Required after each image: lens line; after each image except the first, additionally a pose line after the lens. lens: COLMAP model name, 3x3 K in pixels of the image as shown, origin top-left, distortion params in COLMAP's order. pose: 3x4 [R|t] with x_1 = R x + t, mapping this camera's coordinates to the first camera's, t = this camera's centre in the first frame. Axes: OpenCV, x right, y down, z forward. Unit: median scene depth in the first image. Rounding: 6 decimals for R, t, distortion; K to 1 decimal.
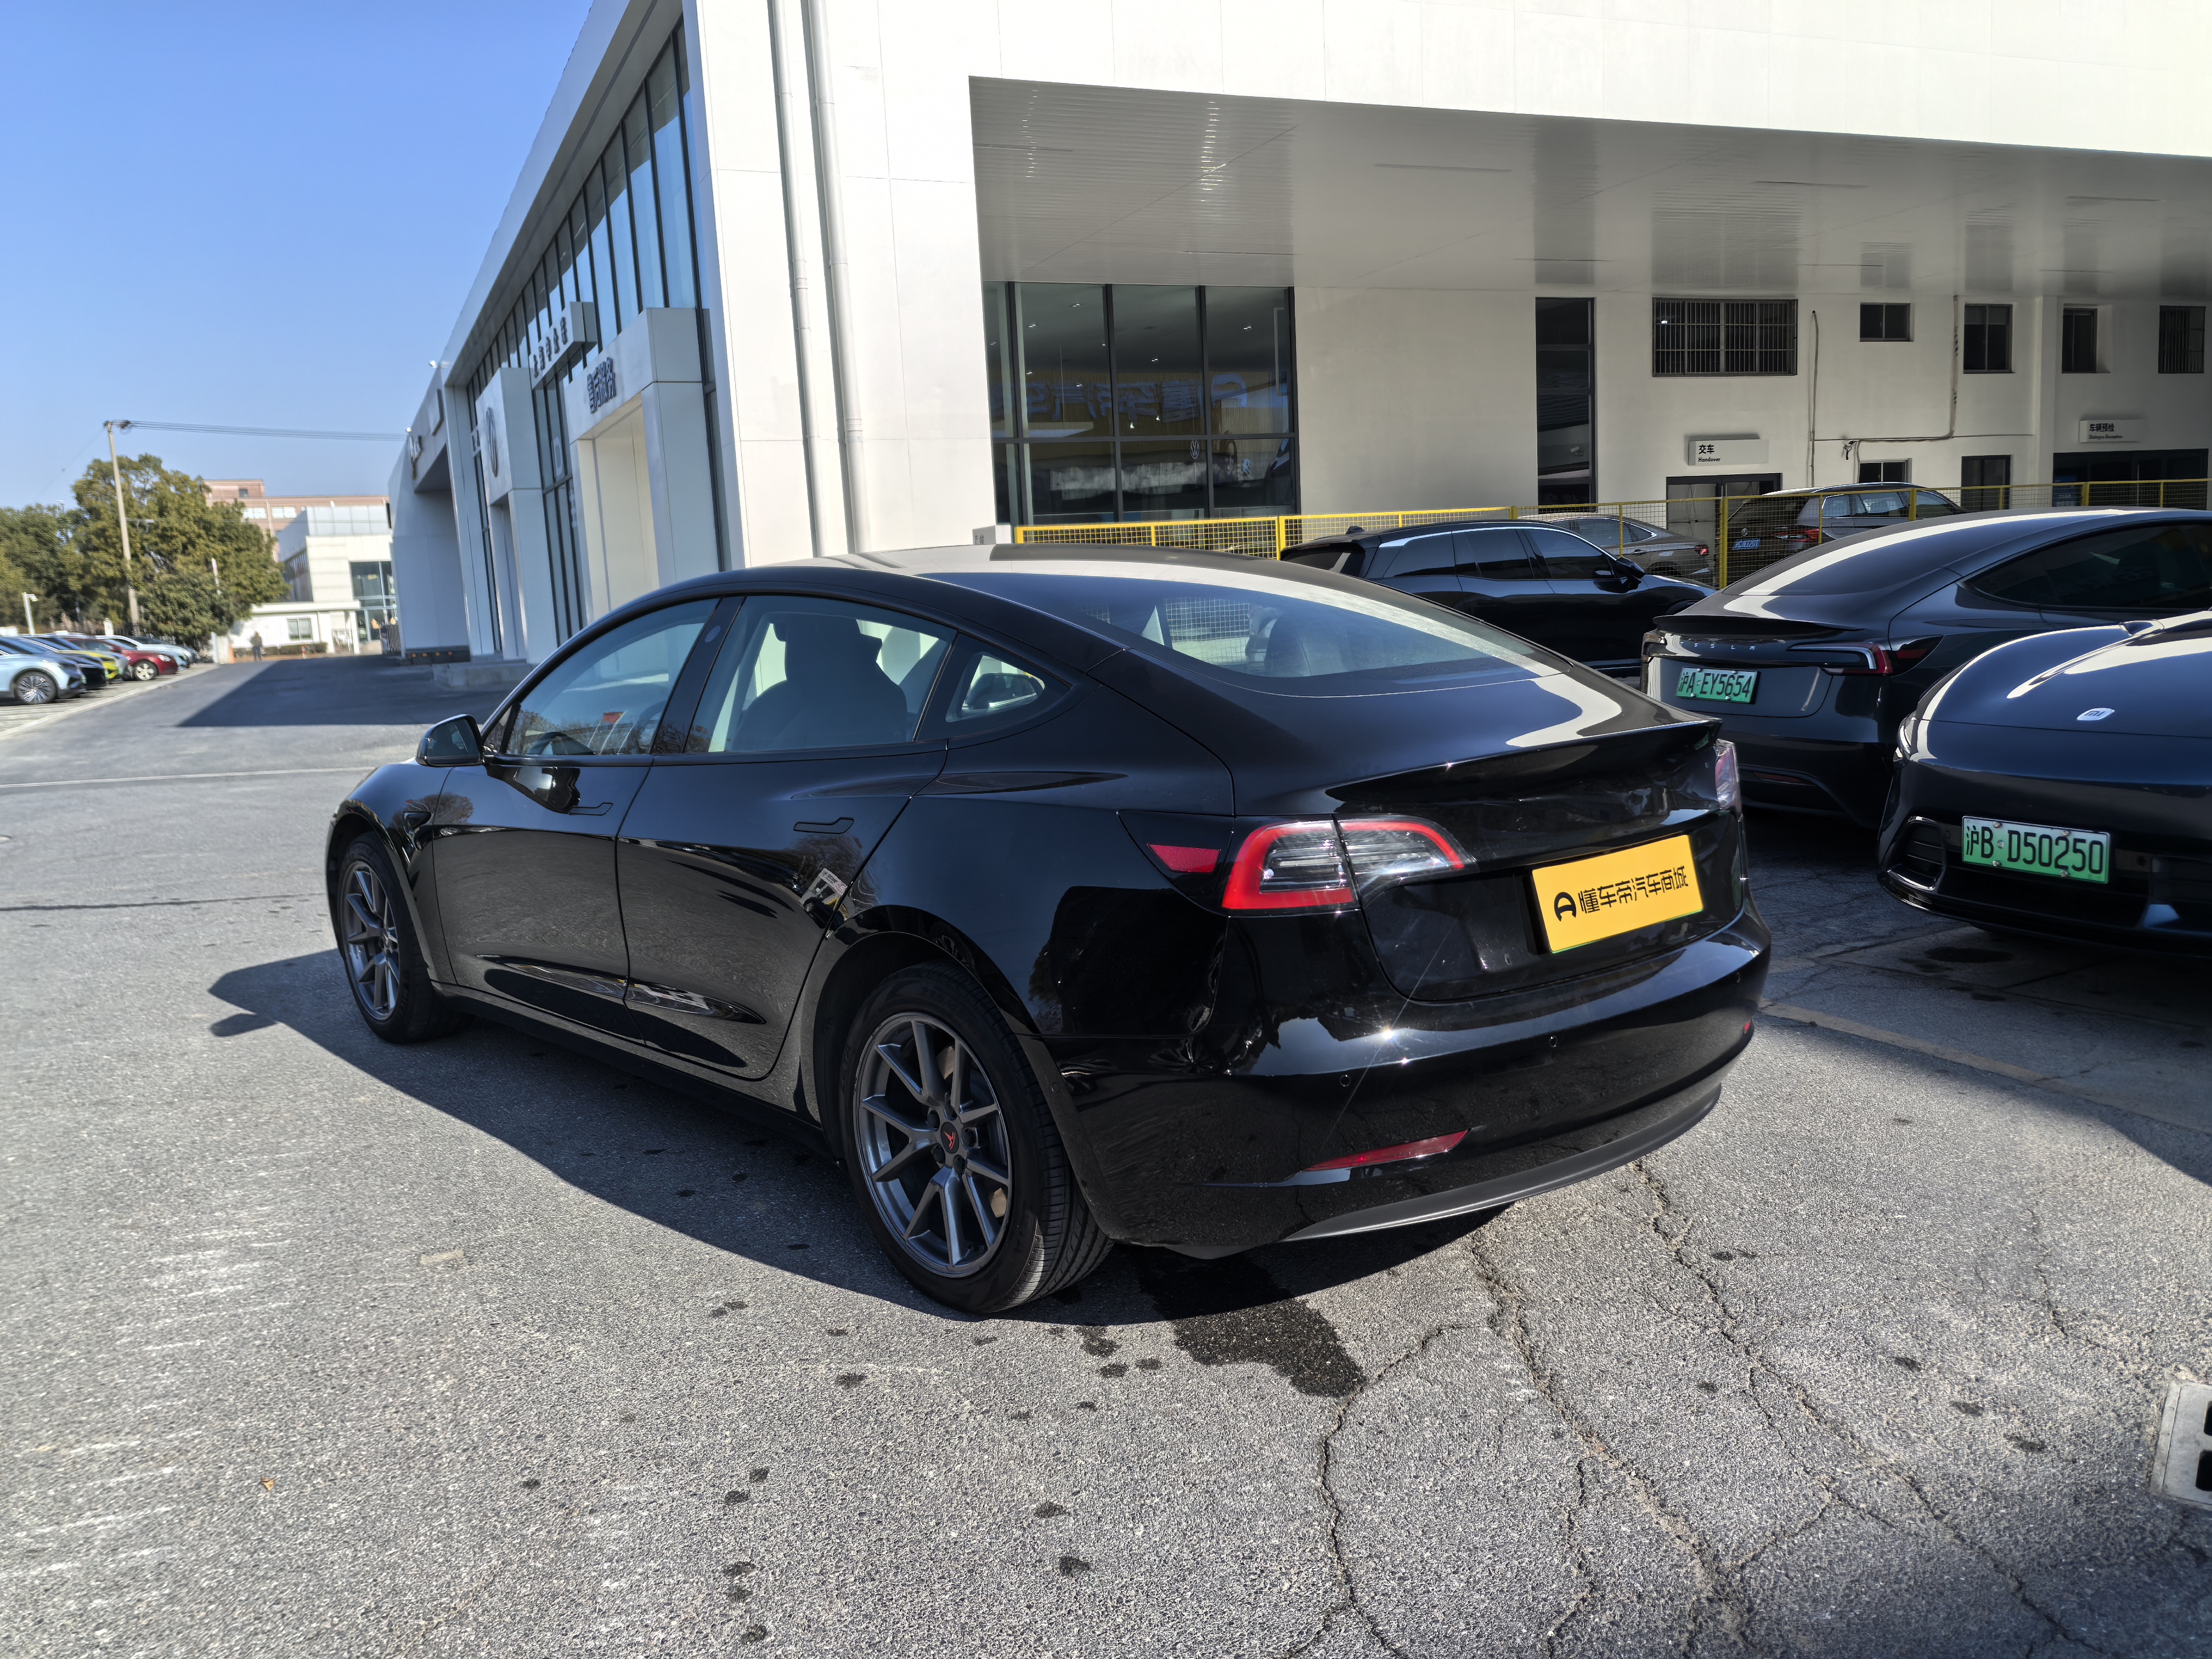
lens RADIAL K [[1727.2, 0, 1106.0], [0, 1727.2, 829.5], [0, 0, 1]] dist [0.037647, -0.004313]
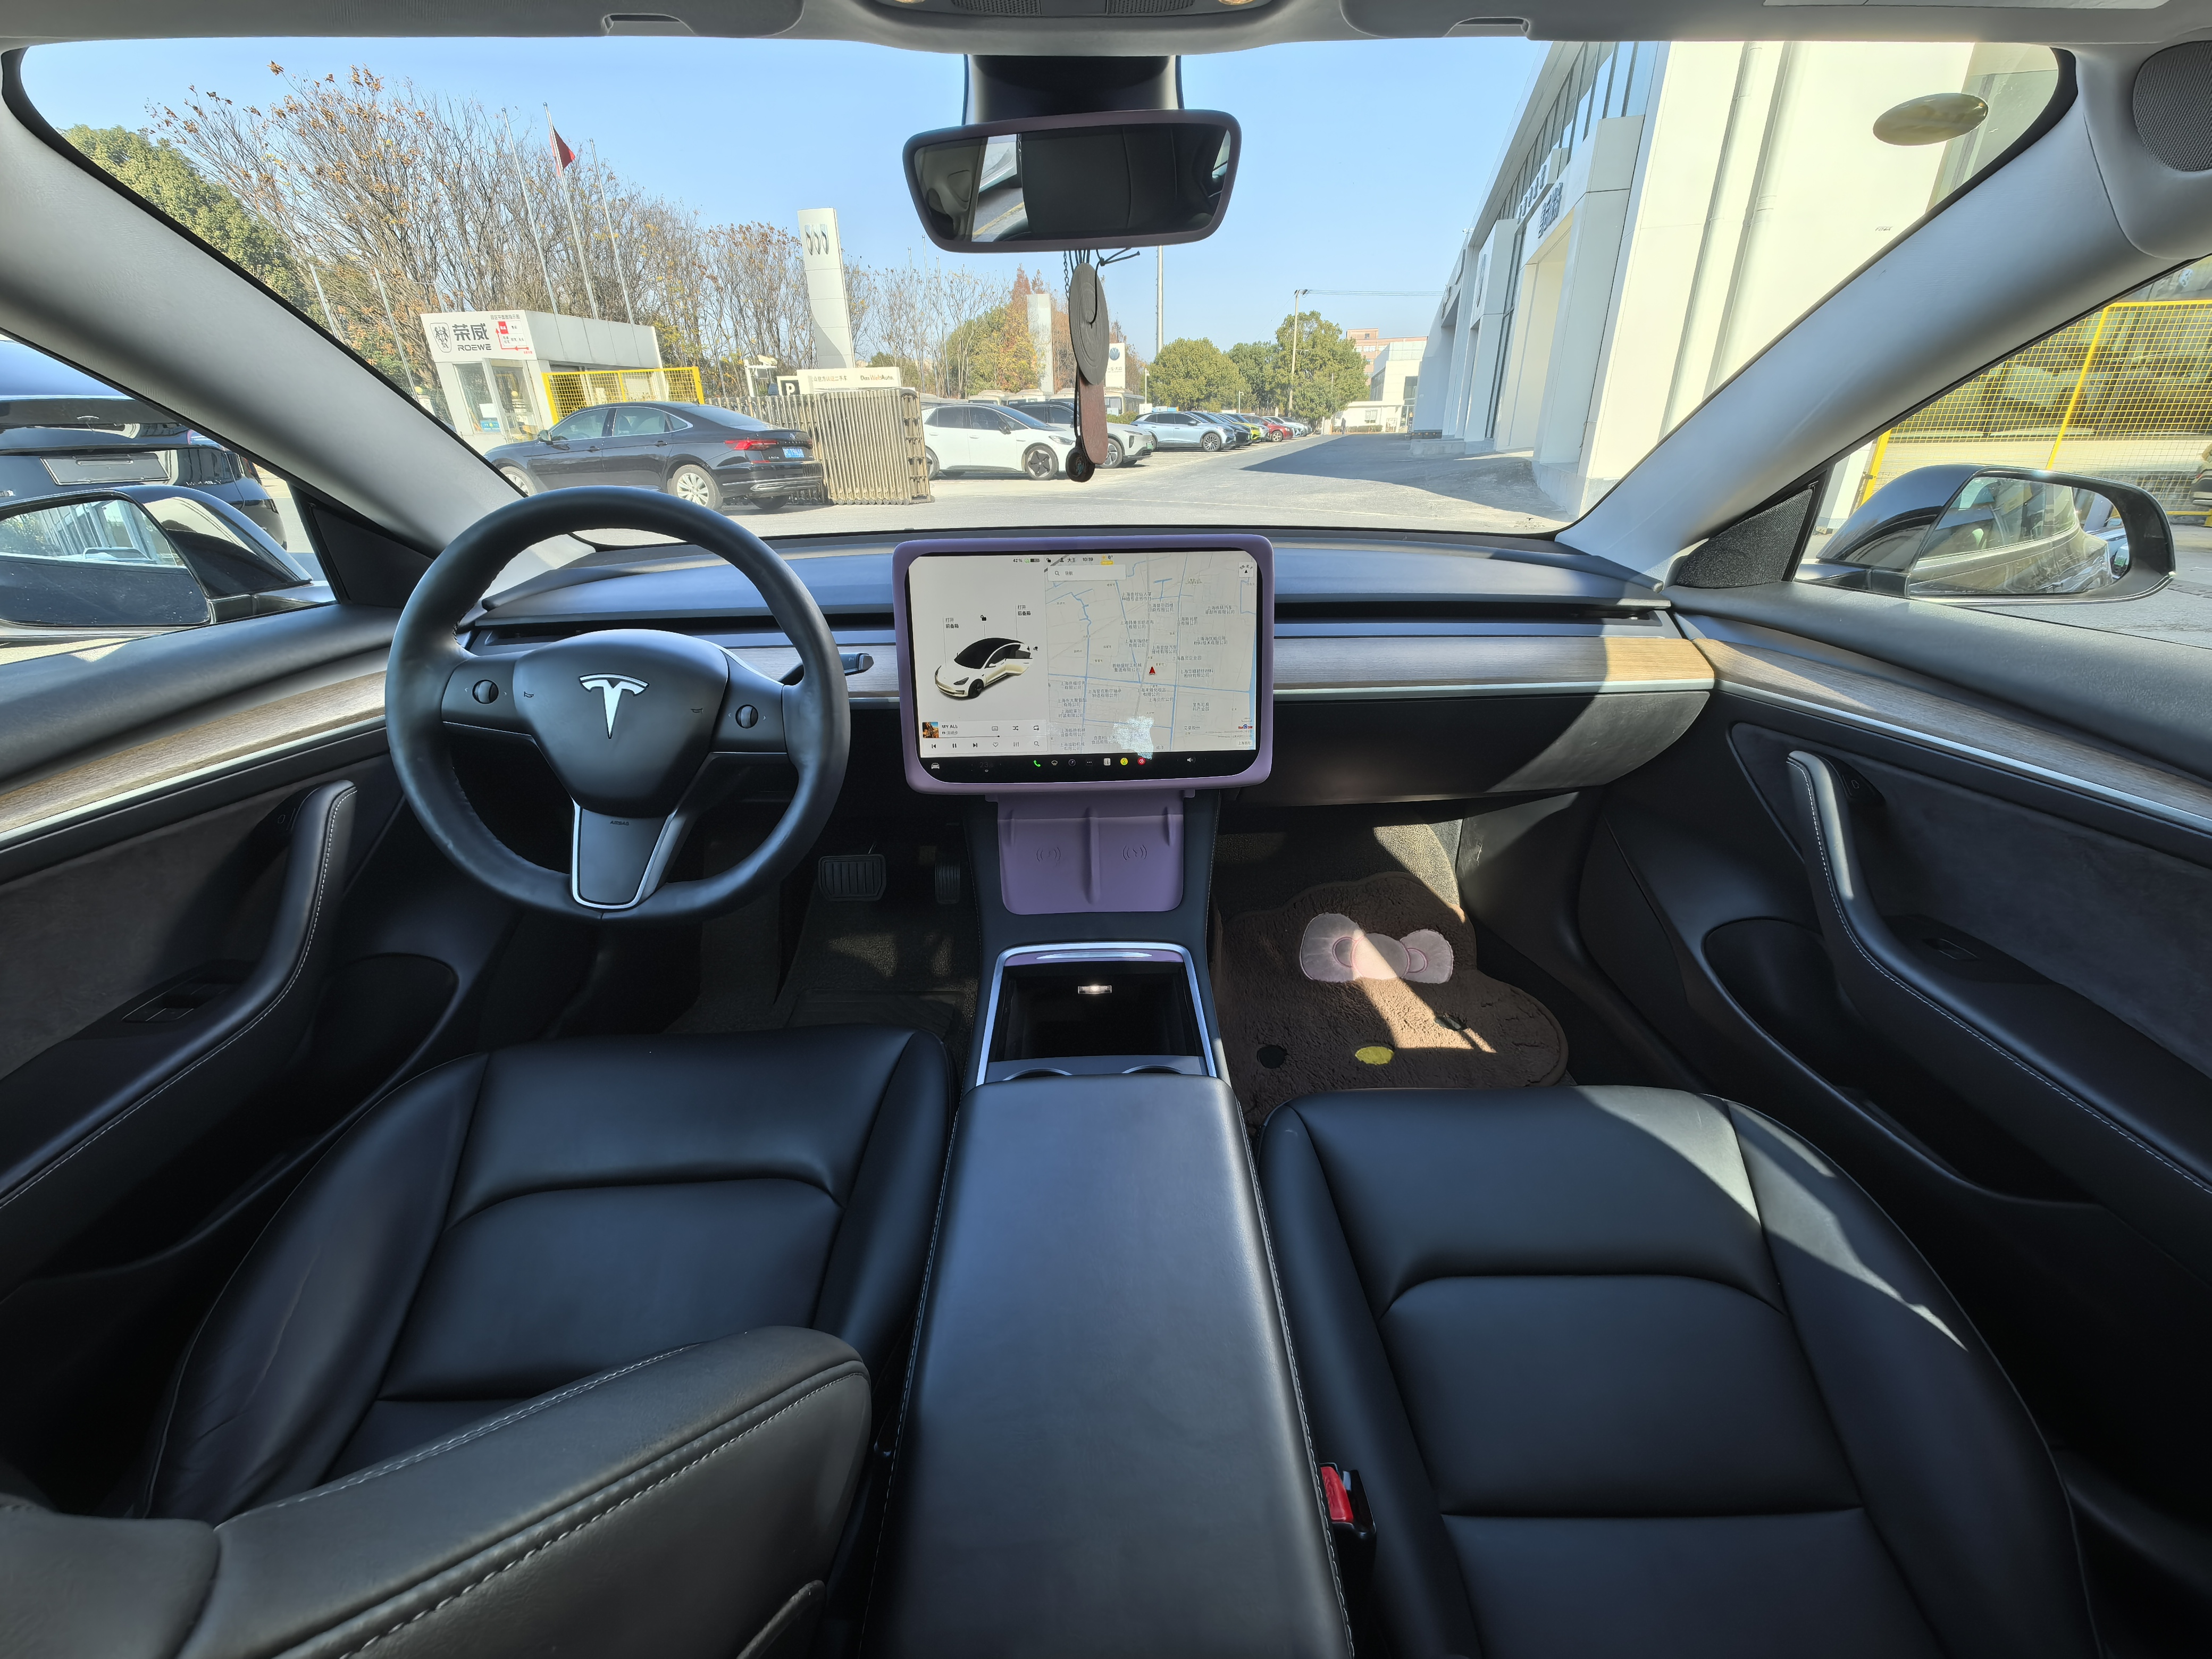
lens RADIAL K [[896.5, 0, 1118.8], [0, 896.5, 828.9], [0, 0, 1]] dist [0.018486, -0.005234]
pose [[0.770902, 0.298739, -0.562552, -0.008218], [-0.113299, 0.933420, 0.340426, -0.007580], [0.626796, -0.198698, 0.753423, 0.086369]]
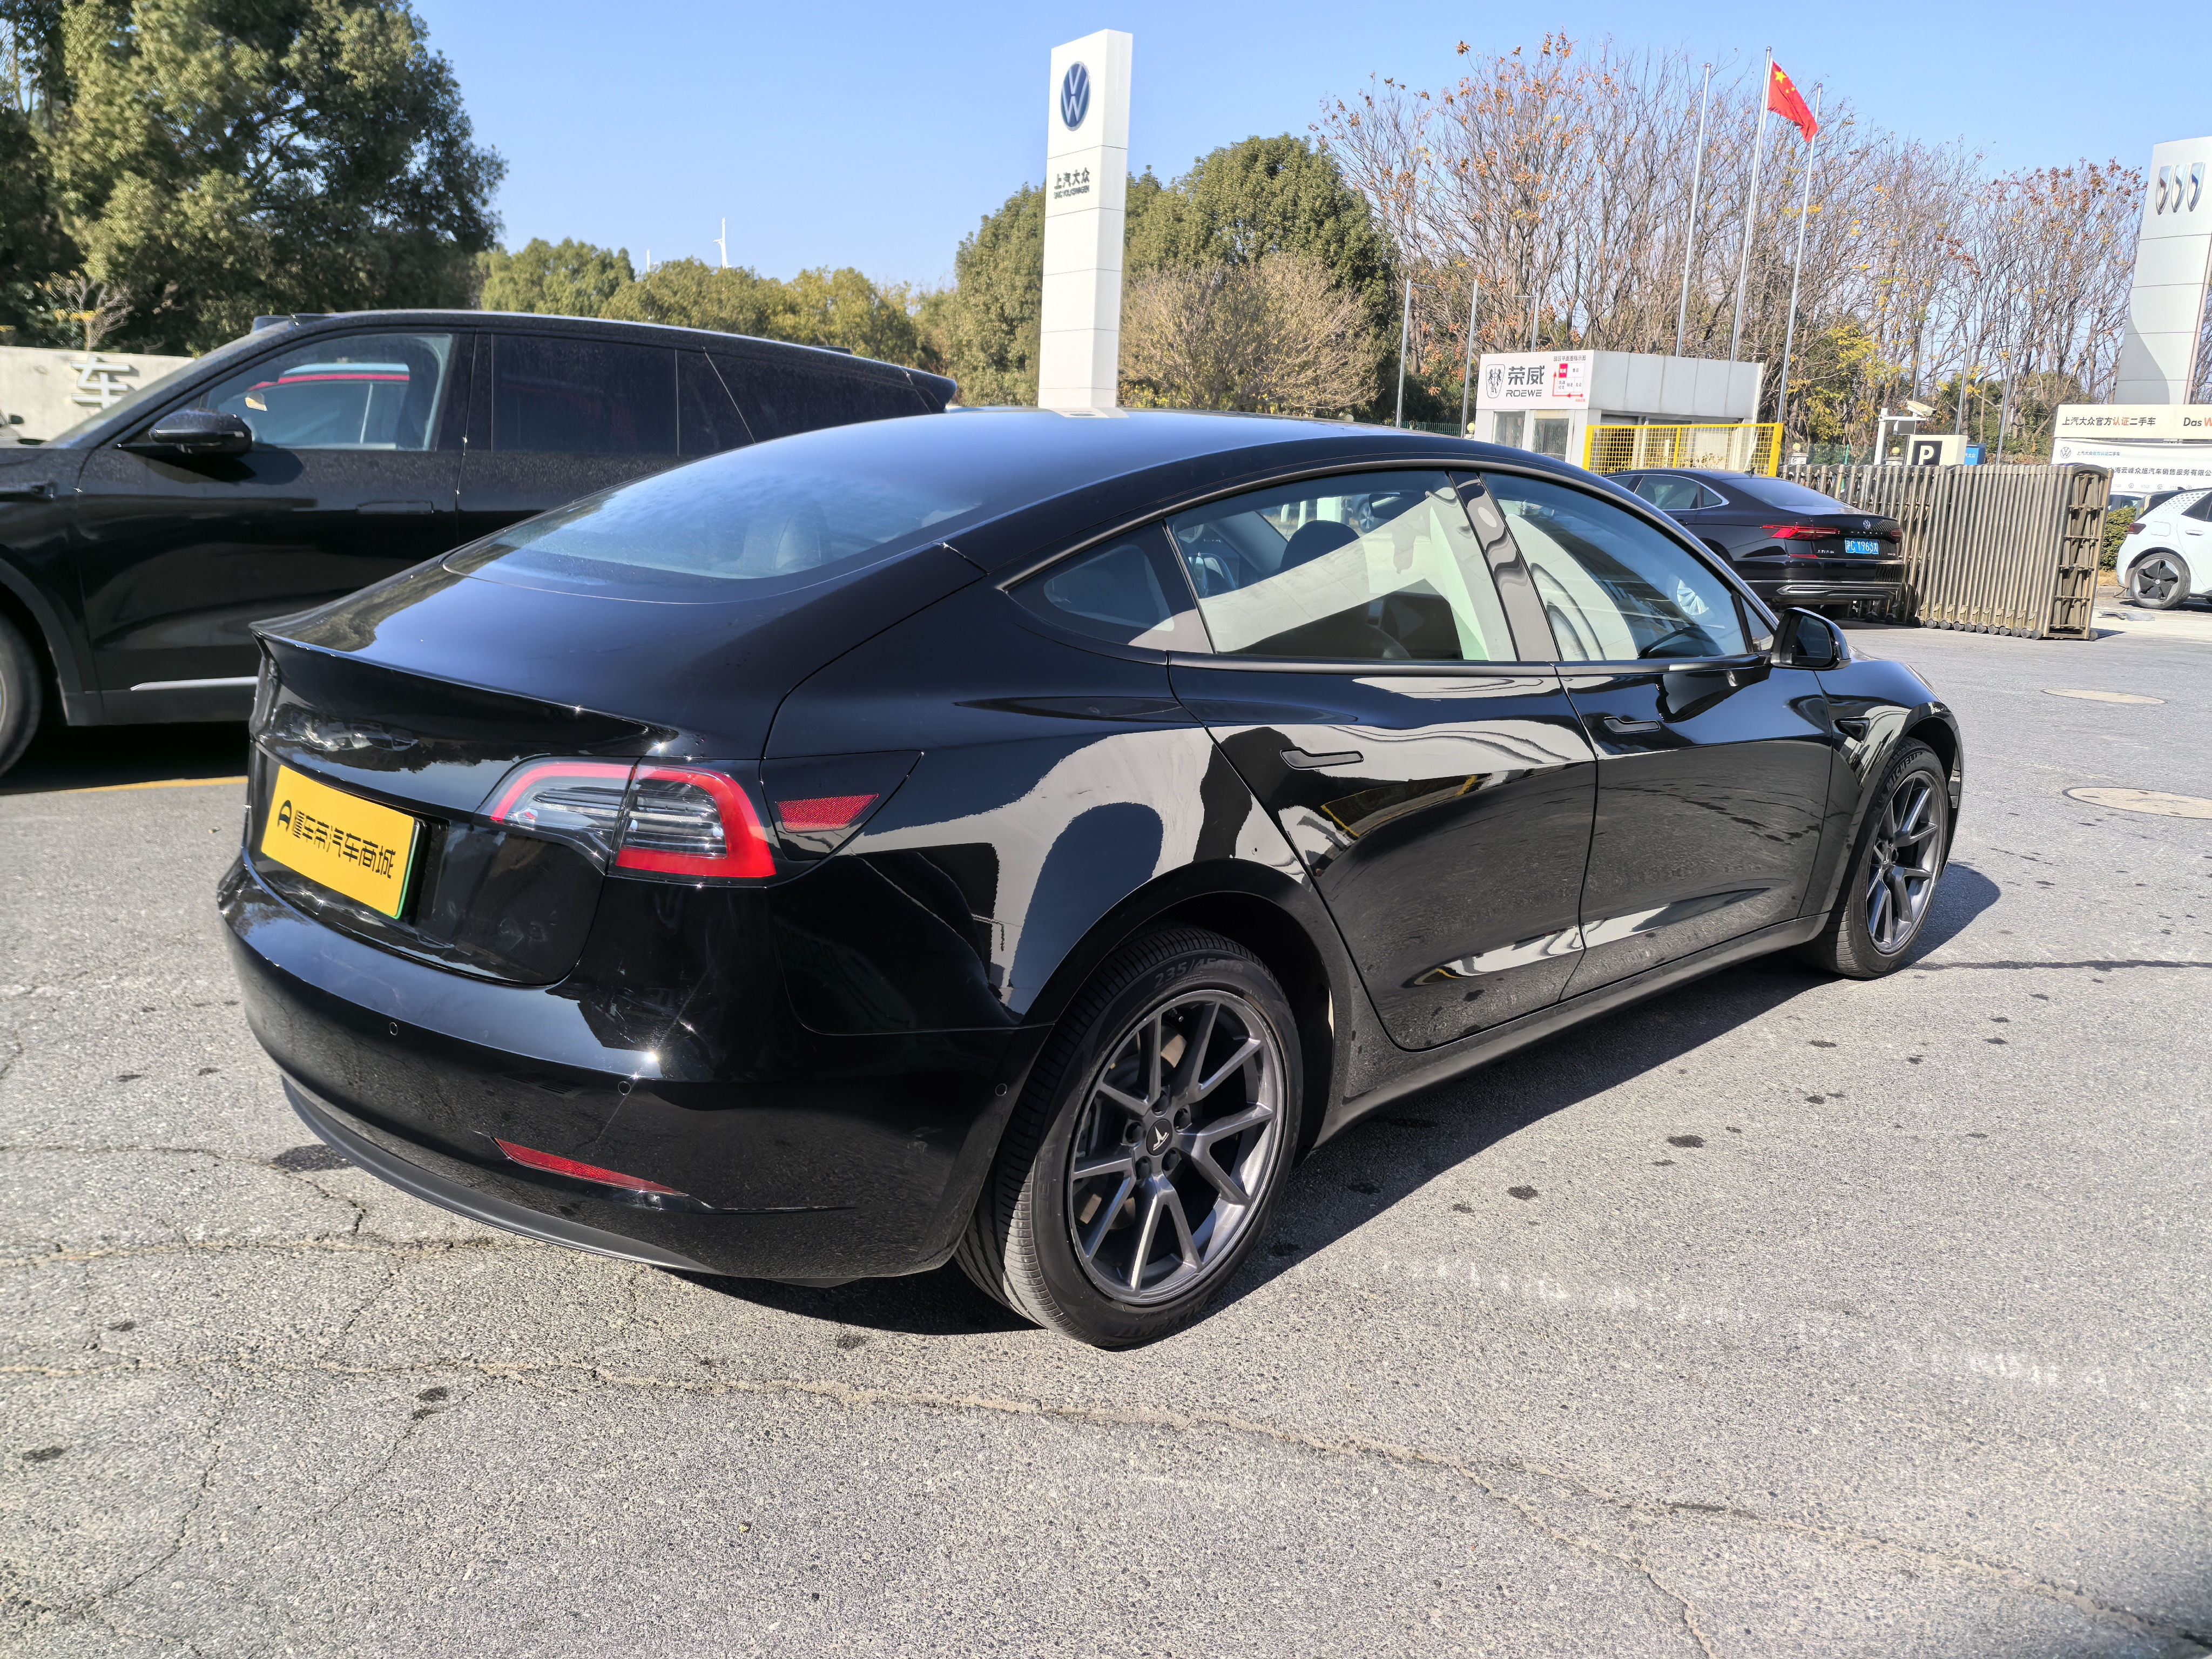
lens RADIAL K [[1741.5, 0, 1118.4], [0, 1741.5, 831.3], [0, 0, 1]] dist [0.097309, -0.133823]
pose [[0.065918, 0.261533, -0.962941, 0.067584], [-0.182817, 0.951870, 0.246012, -0.014481], [0.980935, 0.159825, 0.110559, 0.075890]]
